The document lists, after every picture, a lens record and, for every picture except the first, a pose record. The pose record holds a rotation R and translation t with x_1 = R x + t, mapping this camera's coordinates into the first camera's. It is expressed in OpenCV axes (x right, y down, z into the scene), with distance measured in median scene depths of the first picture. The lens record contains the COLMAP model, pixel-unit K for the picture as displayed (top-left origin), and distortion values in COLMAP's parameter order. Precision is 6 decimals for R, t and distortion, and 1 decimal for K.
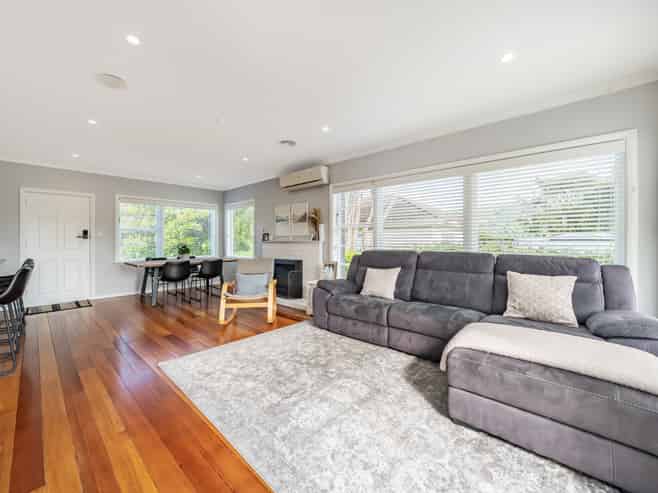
lens RADIAL K [[259.7, 0, 325.6], [0, 259.7, 247.5], [0, 0, 1]] dist [-0.001956, -0.000155]
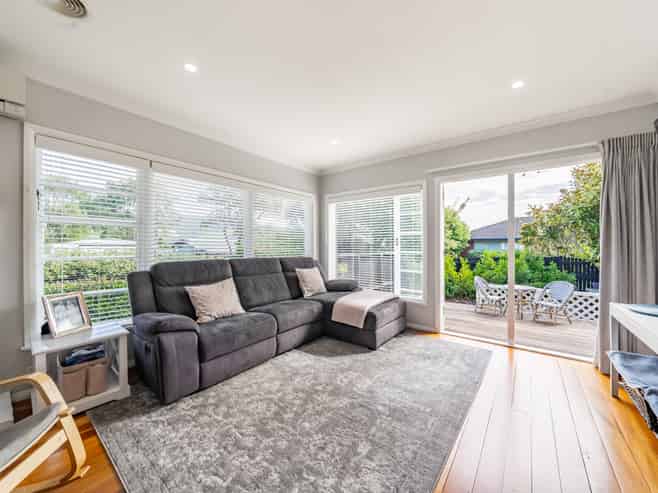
lens RADIAL K [[259.7, 0, 325.6], [0, 259.7, 247.5], [0, 0, 1]] dist [-0.001956, -0.000155]
pose [[-0.059360, -0.009329, 0.998193, -0.552031], [0.016925, 0.999803, 0.010350, -0.029512], [-0.998093, 0.017509, -0.059190, 0.618894]]
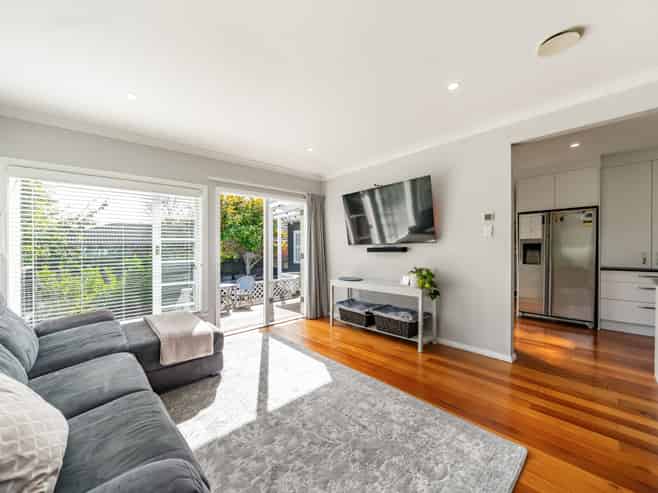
lens RADIAL K [[259.7, 0, 325.6], [0, 259.7, 247.5], [0, 0, 1]] dist [-0.001956, -0.000155]
pose [[-0.994869, 0.013614, 0.100248, -0.136266], [0.015665, 0.999683, 0.019697, -0.052727], [-0.099948, 0.021166, -0.994767, 1.074952]]
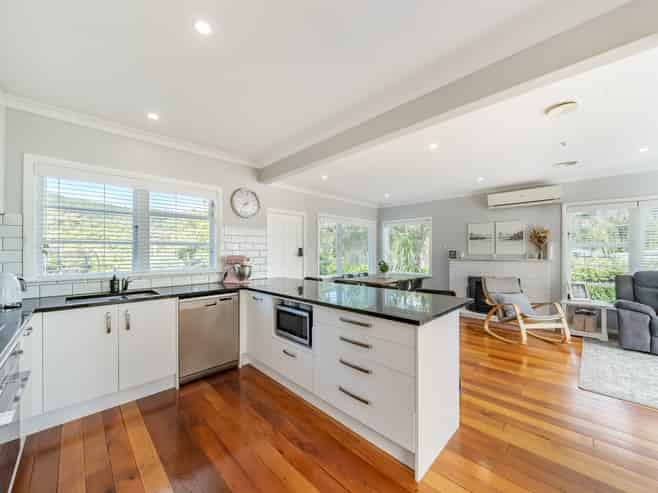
lens RADIAL K [[259.7, 0, 325.6], [0, 259.7, 247.5], [0, 0, 1]] dist [-0.001956, -0.000155]
pose [[0.997370, 0.000670, -0.072474, -0.990881], [-0.003686, 0.999132, -0.041484, -0.034479], [0.072384, 0.041642, 0.996507, -0.070706]]
